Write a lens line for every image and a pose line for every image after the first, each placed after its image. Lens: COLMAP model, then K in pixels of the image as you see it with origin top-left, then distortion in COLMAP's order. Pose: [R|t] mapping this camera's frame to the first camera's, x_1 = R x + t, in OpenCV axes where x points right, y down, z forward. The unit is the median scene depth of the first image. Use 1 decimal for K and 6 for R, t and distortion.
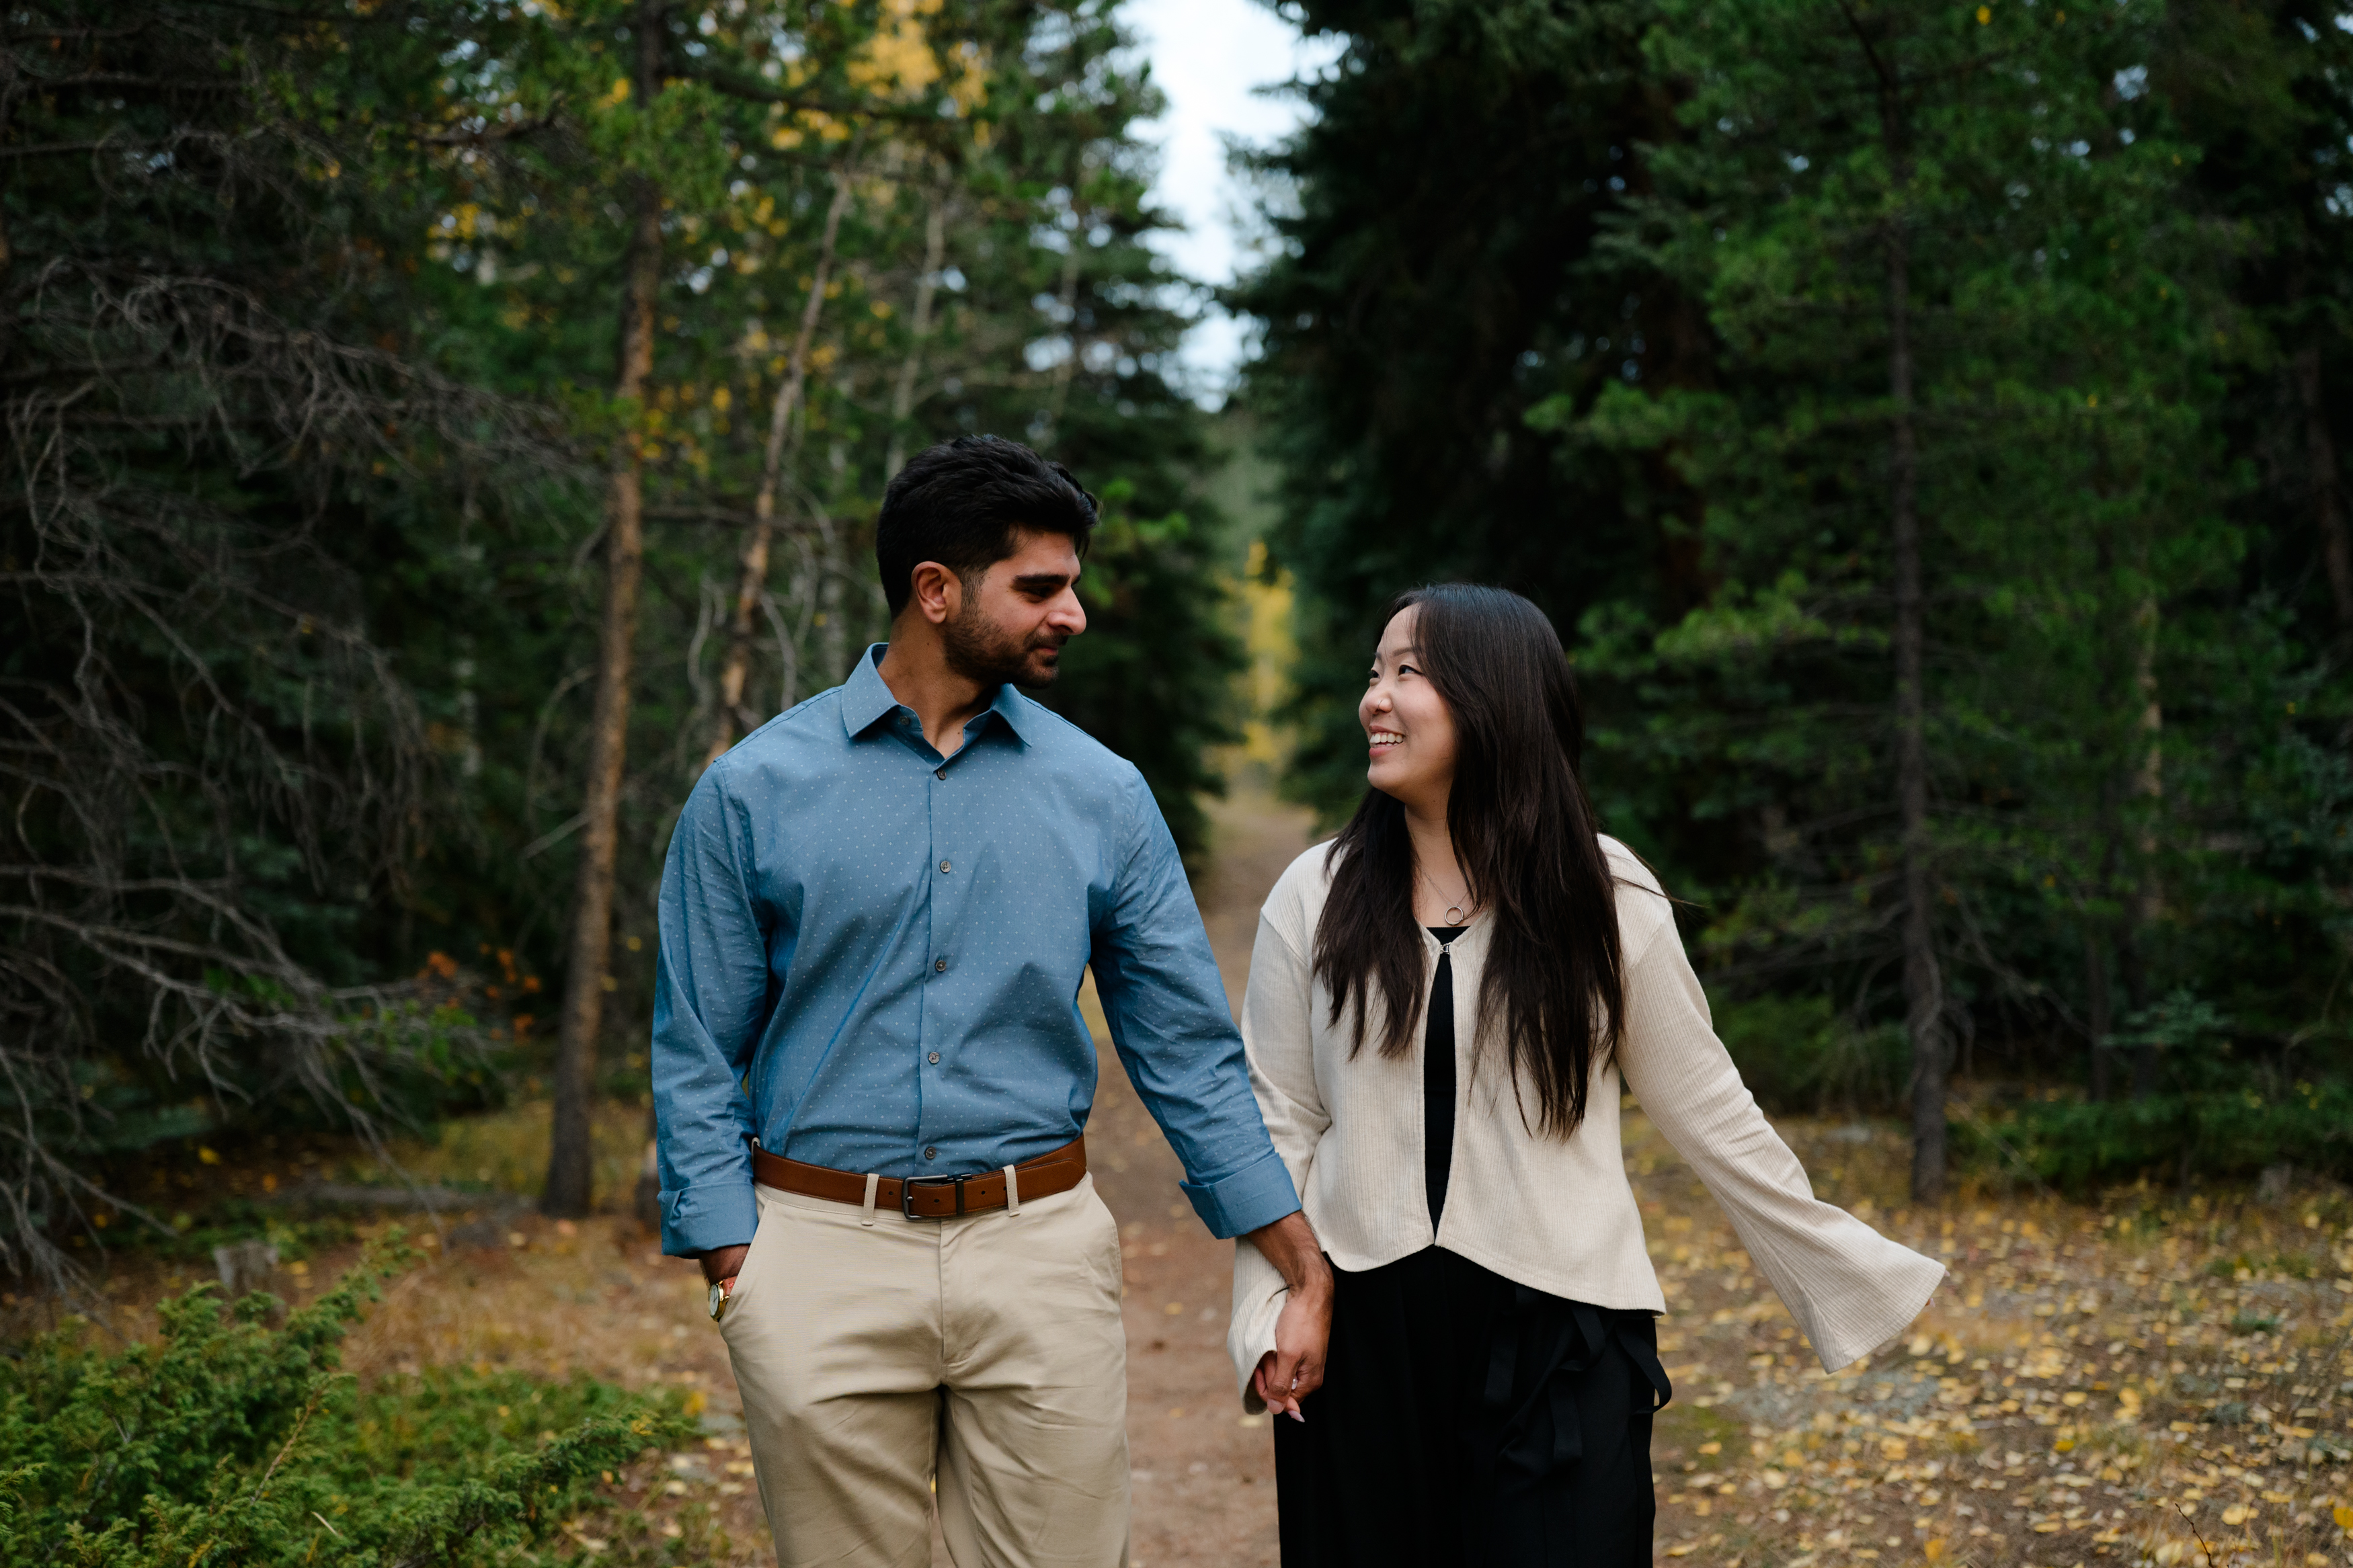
lens RADIAL K [[2544.0, 0, 1152.0], [0, 2544.0, 784.3], [0, 0, 1]] dist [0.004544, 0.188732]
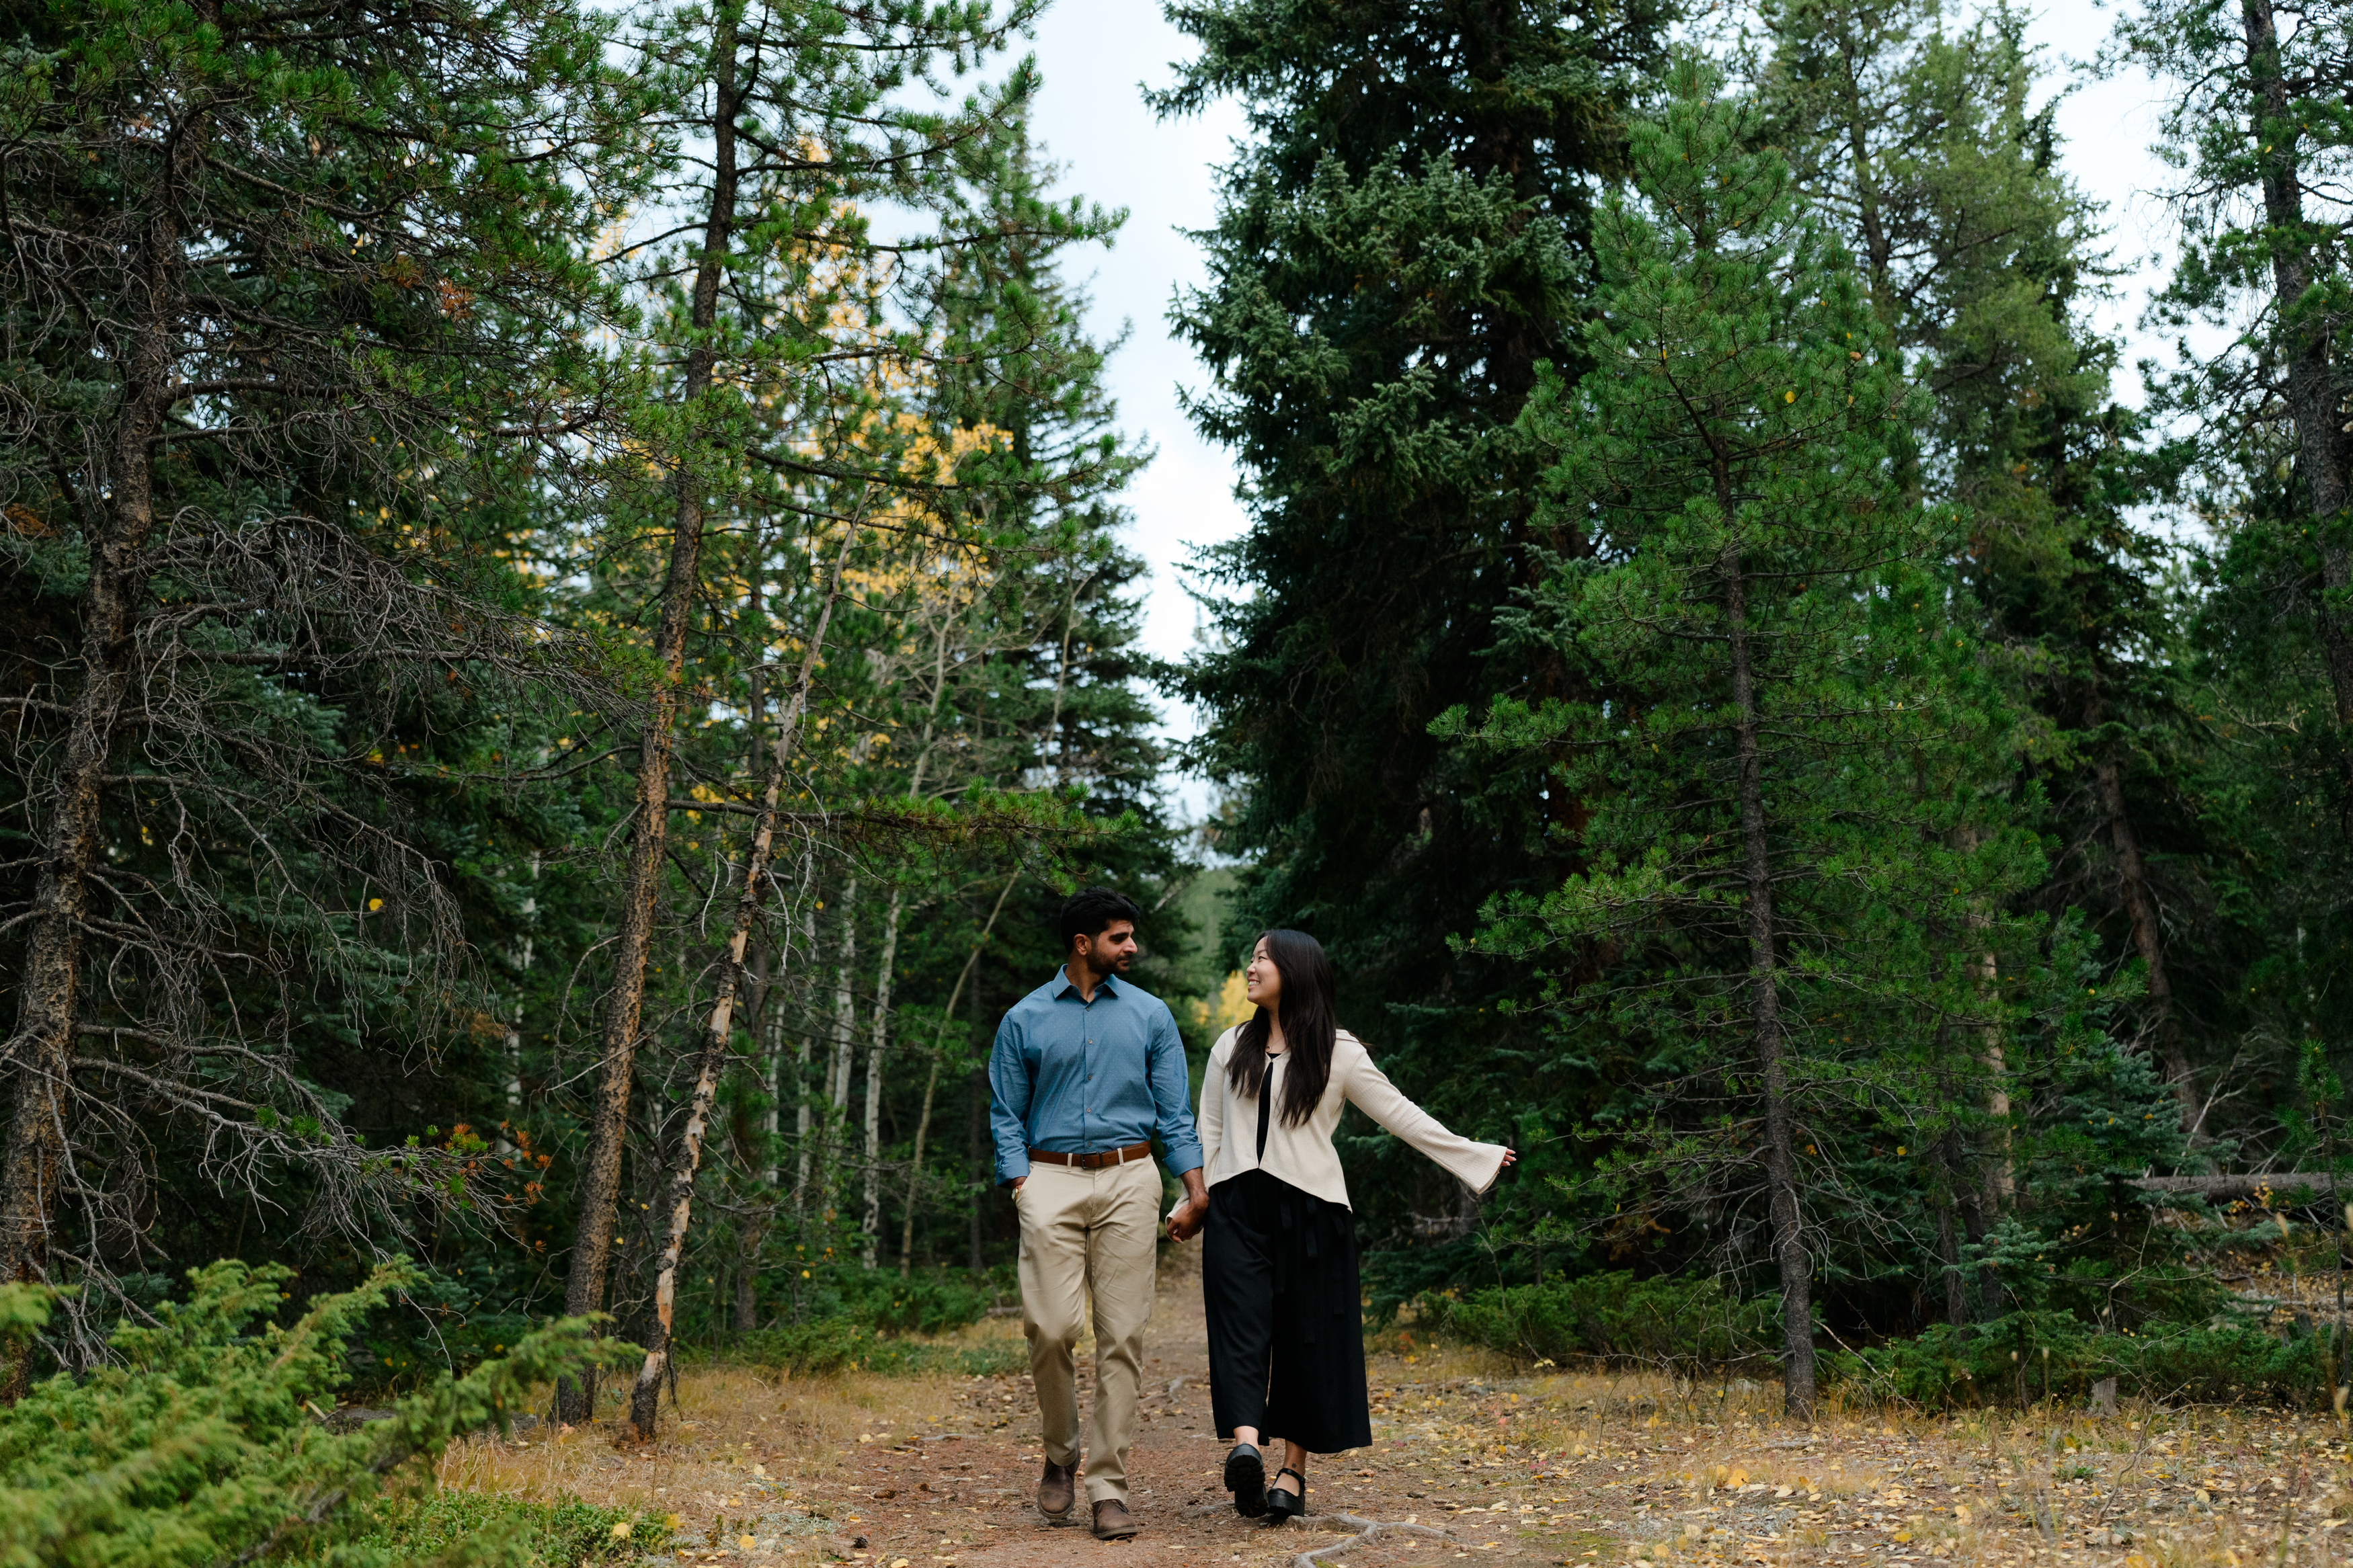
lens RADIAL K [[2270.2, 0, 1168.1], [0, 2270.2, 773.8], [0, 0, 1]] dist [-0.042139, 0.073577]
pose [[0.999922, 0.005839, 0.011064, 0.016369], [-0.003507, 0.979768, -0.200105, 0.086726], [-0.012009, 0.200051, 0.979712, -0.014811]]
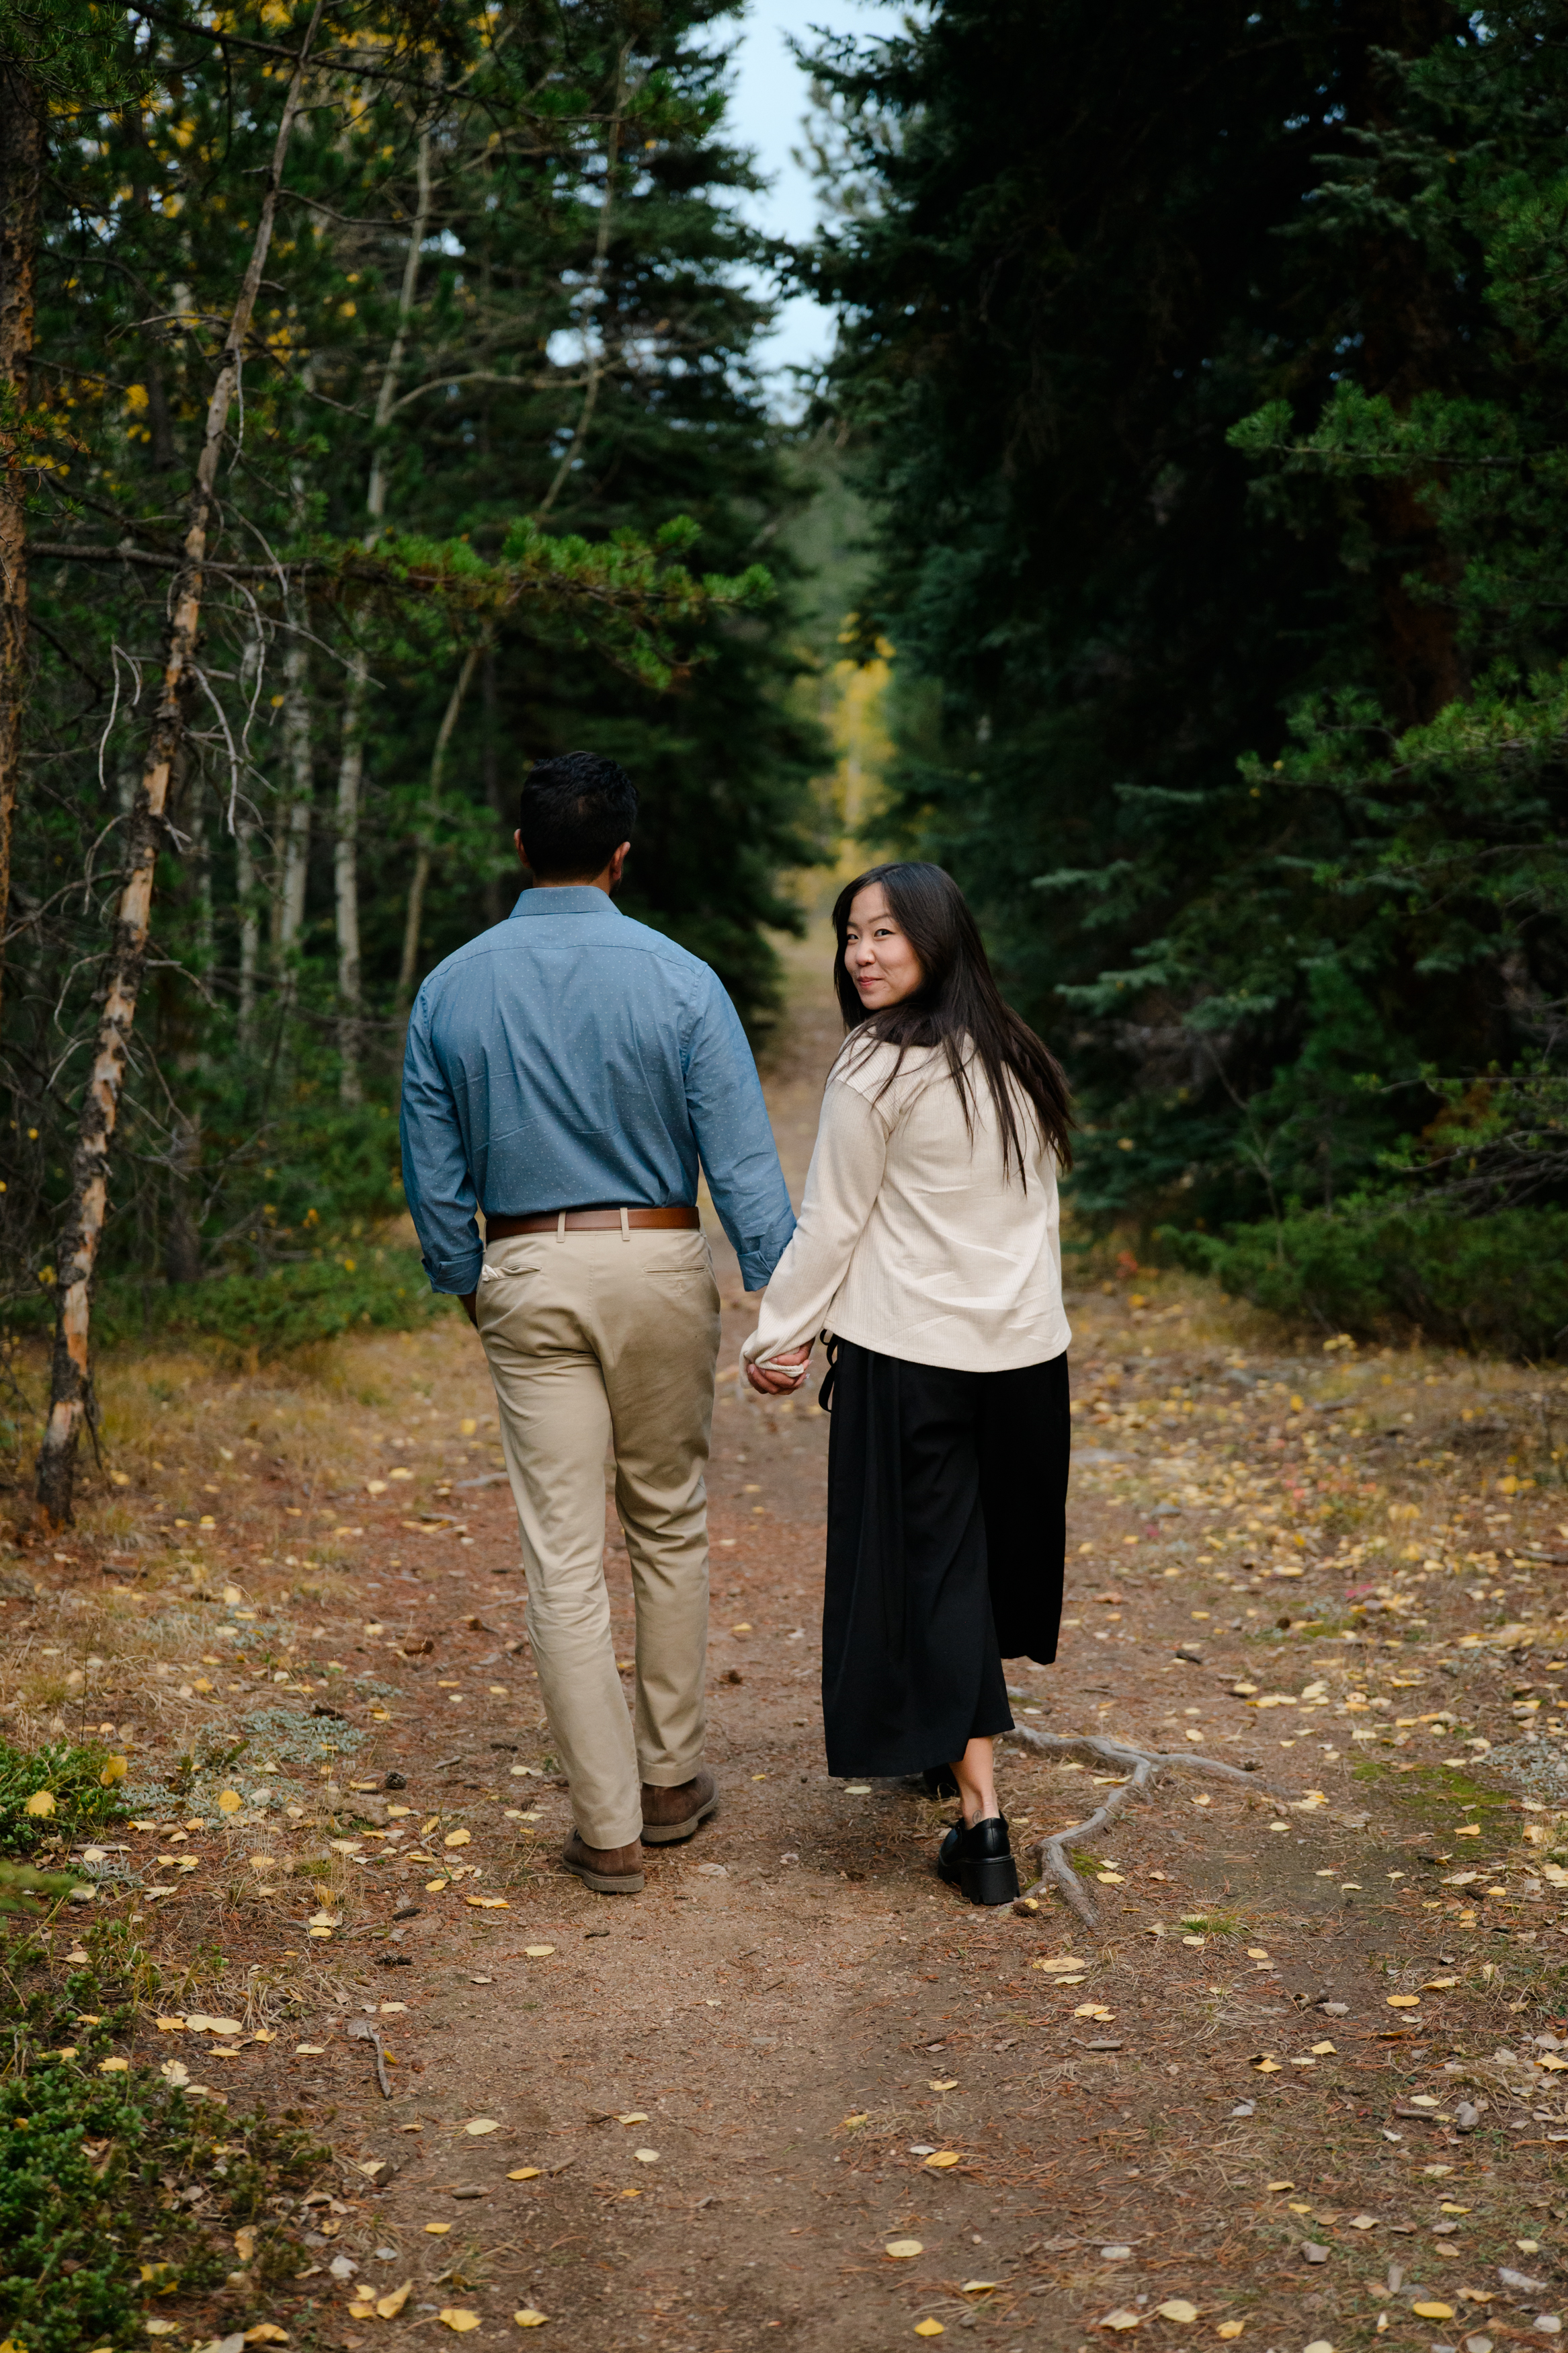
lens RADIAL K [[3155.2, 0, 816.2], [0, 3155.2, 1248.6], [0, 0, 1]] dist [-0.013985, 0.603020]
pose [[0.999309, 0.004378, 0.036922, -0.006344], [-0.008289, 0.994284, 0.106446, -0.005916], [-0.036245, -0.106678, 0.993633, 0.065607]]
